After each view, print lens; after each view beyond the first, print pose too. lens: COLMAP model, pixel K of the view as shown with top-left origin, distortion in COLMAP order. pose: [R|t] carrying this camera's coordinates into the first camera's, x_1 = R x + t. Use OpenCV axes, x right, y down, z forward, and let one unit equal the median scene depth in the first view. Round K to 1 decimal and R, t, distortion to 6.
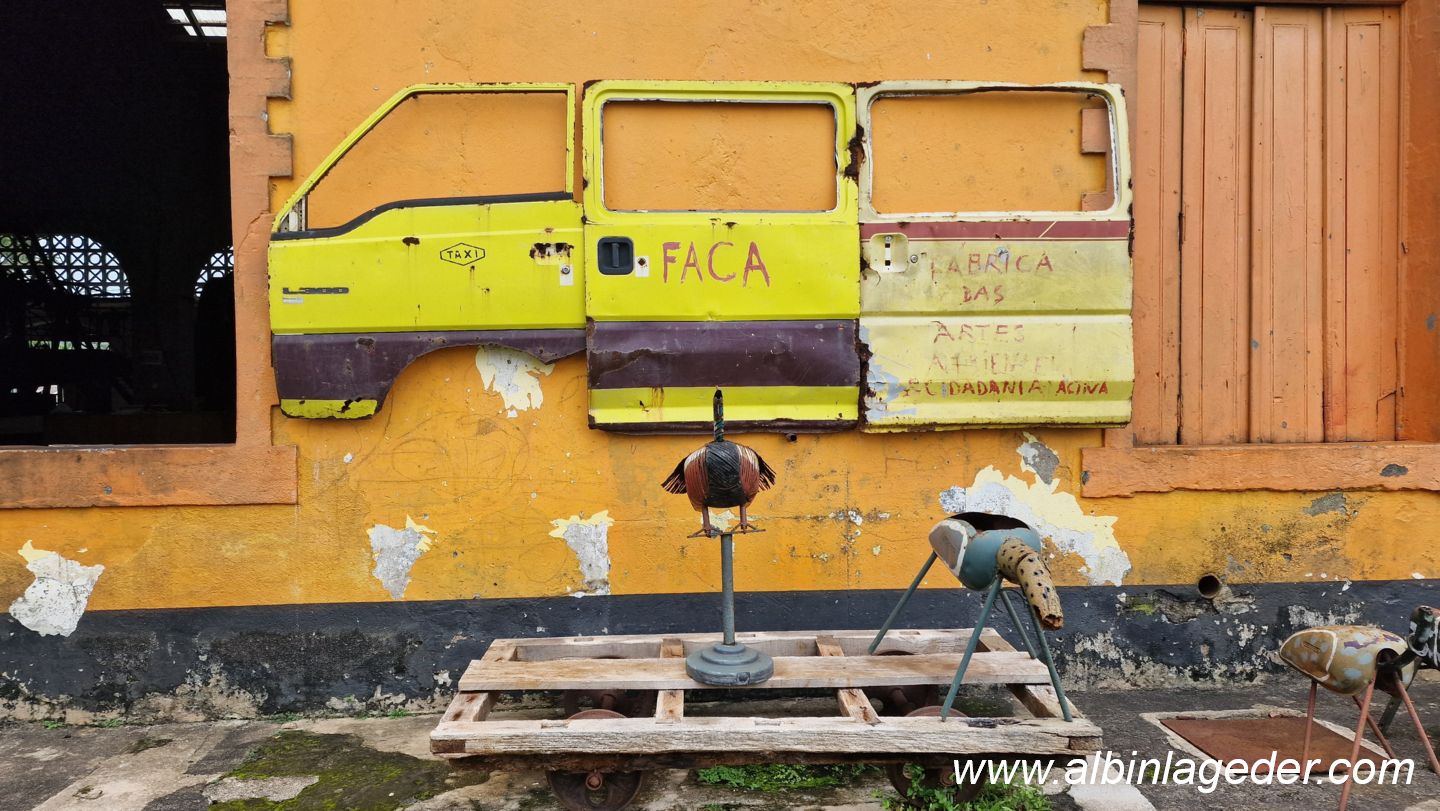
lens RADIAL K [[957.5, 0, 712.2], [0, 957.5, 397.1], [0, 0, 1]] dist [0.076006, -0.073545]
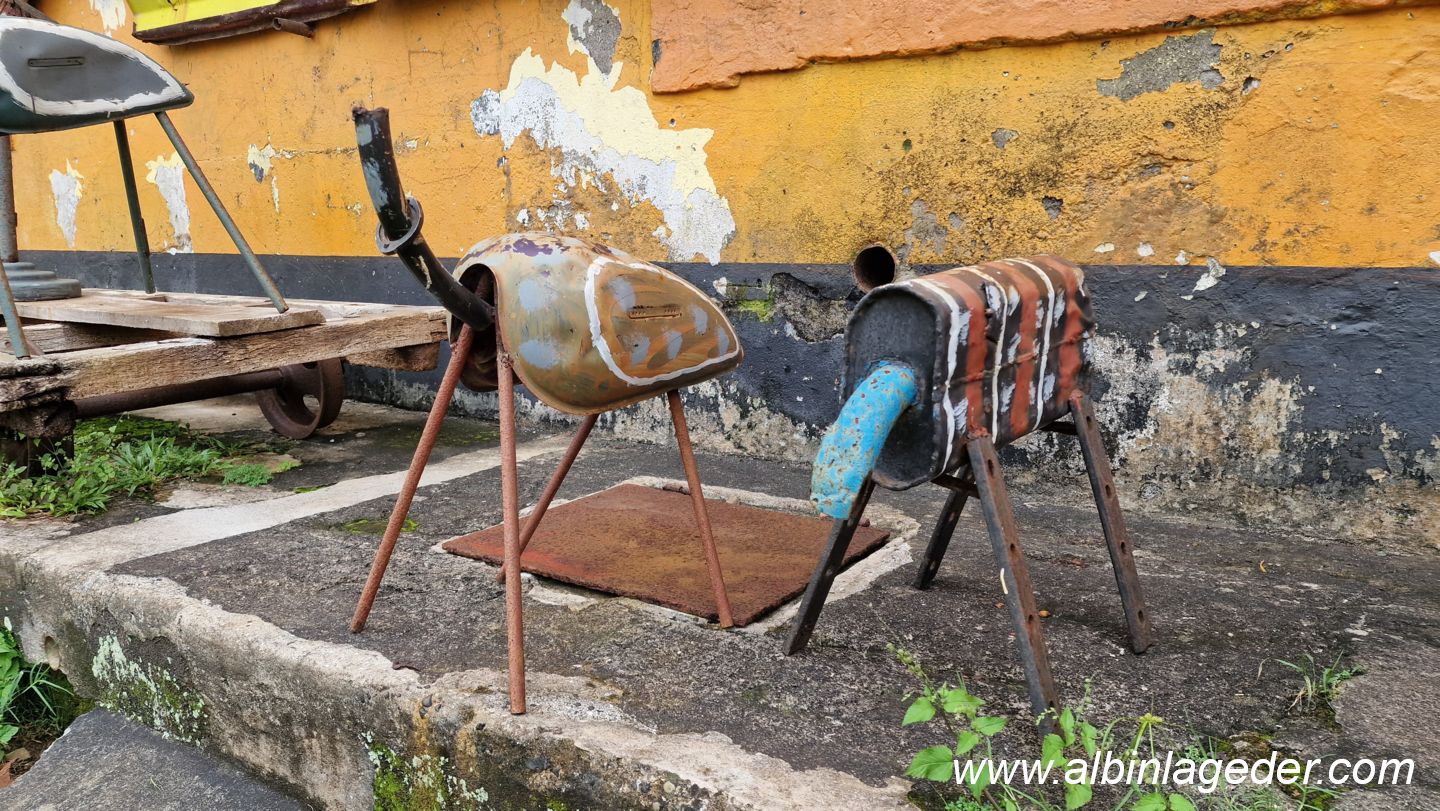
lens RADIAL K [[957.5, 0, 704.3], [0, 957.5, 418.6], [0, 0, 1]] dist [0.076006, -0.073545]
pose [[0.793853, 0.116945, -0.596759, 0.773006], [-0.017803, 0.985383, 0.169420, 0.196898], [0.607849, -0.123871, 0.784332, 0.587875]]
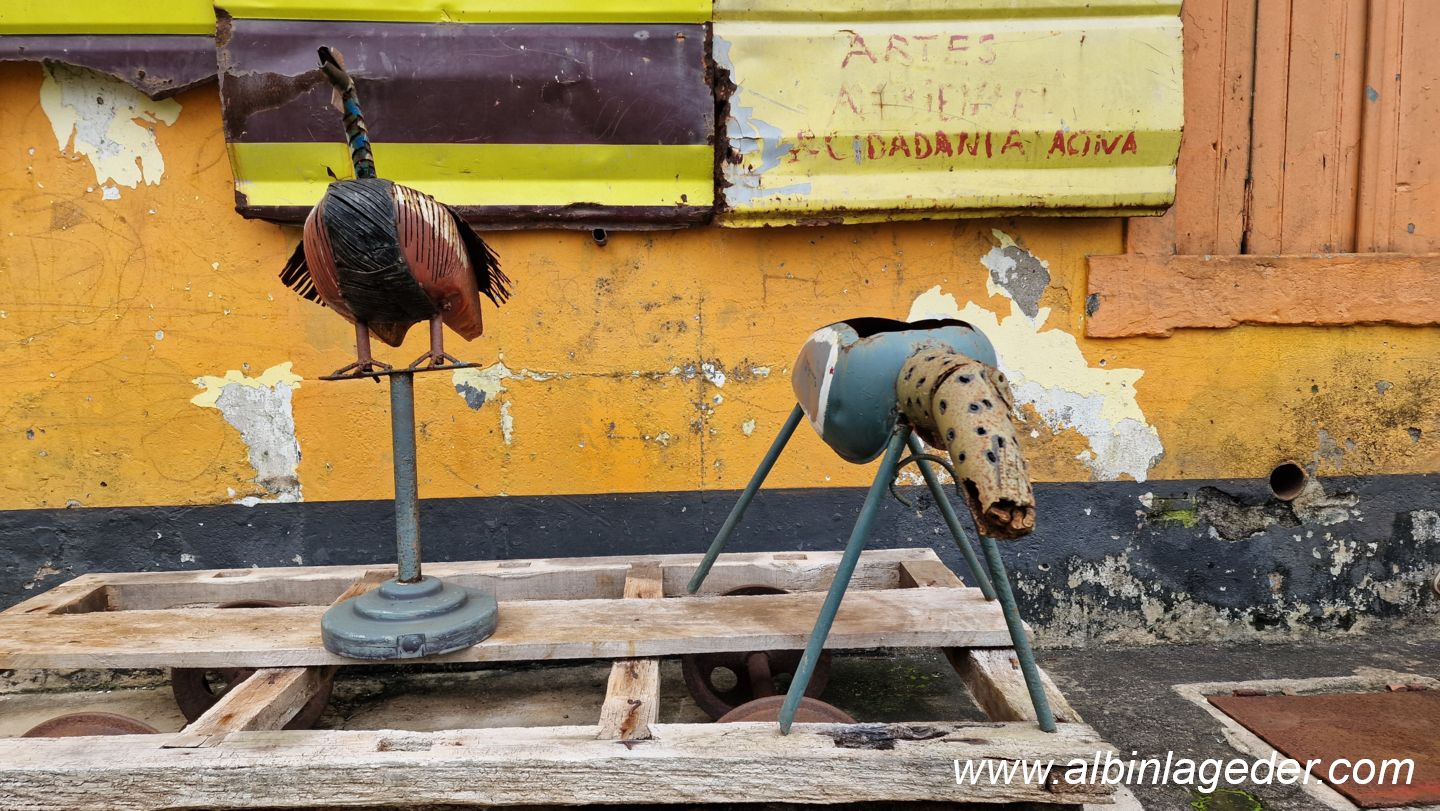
lens RADIAL K [[957.5, 0, 712.1], [0, 957.5, 414.0], [0, 0, 1]] dist [0.076006, -0.073545]
pose [[0.999973, -0.006572, -0.003397, 0.152791], [0.006825, 0.996717, 0.080675, 0.103802], [0.002856, -0.080696, 0.996735, 0.400231]]
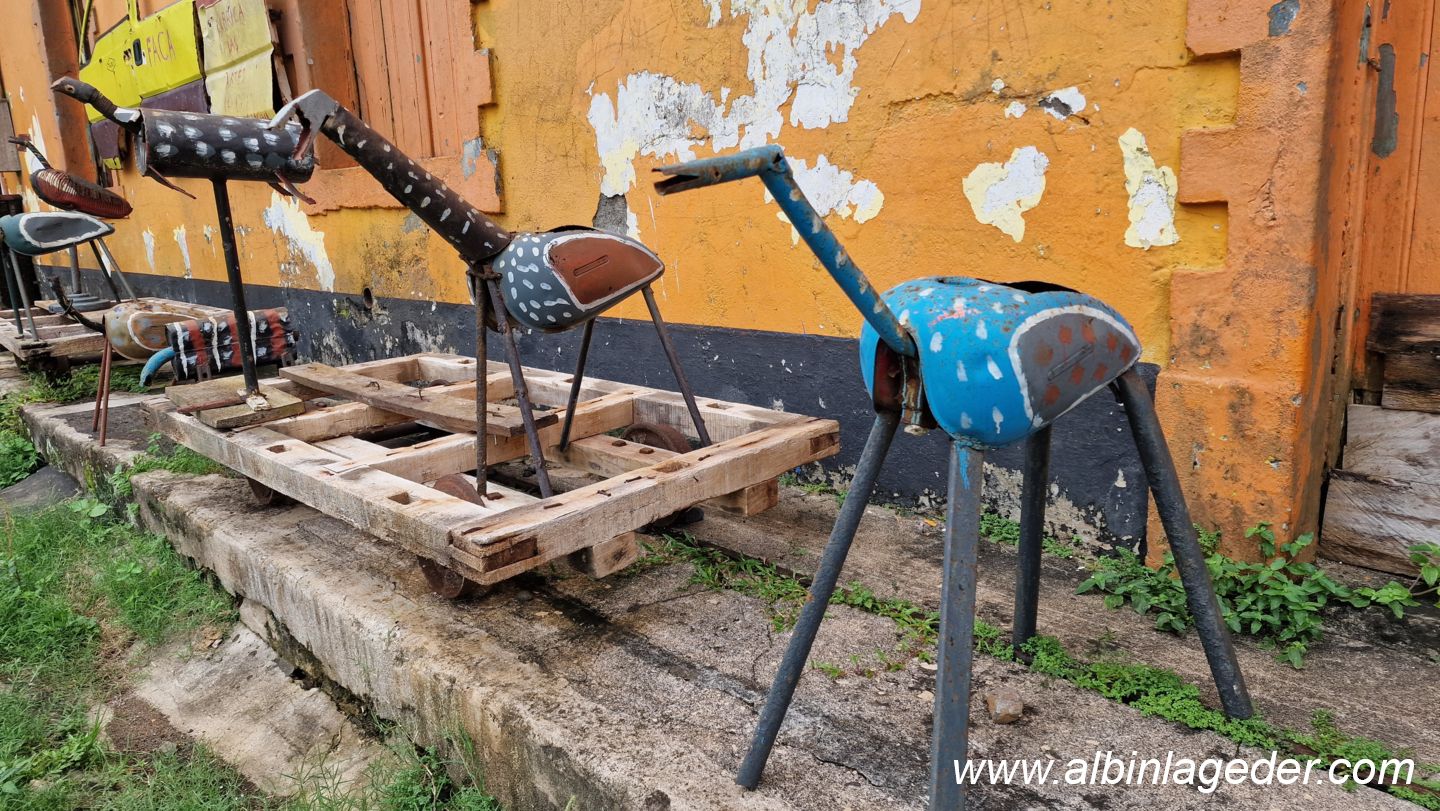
lens RADIAL K [[957.5, 0, 713.1], [0, 957.5, 400.0], [0, 0, 1]] dist [0.076006, -0.073545]
pose [[0.643228, 0.137159, -0.753289, 1.675496], [0.020259, 0.980431, 0.195815, 0.106553], [0.765406, -0.141215, 0.627863, 0.623775]]
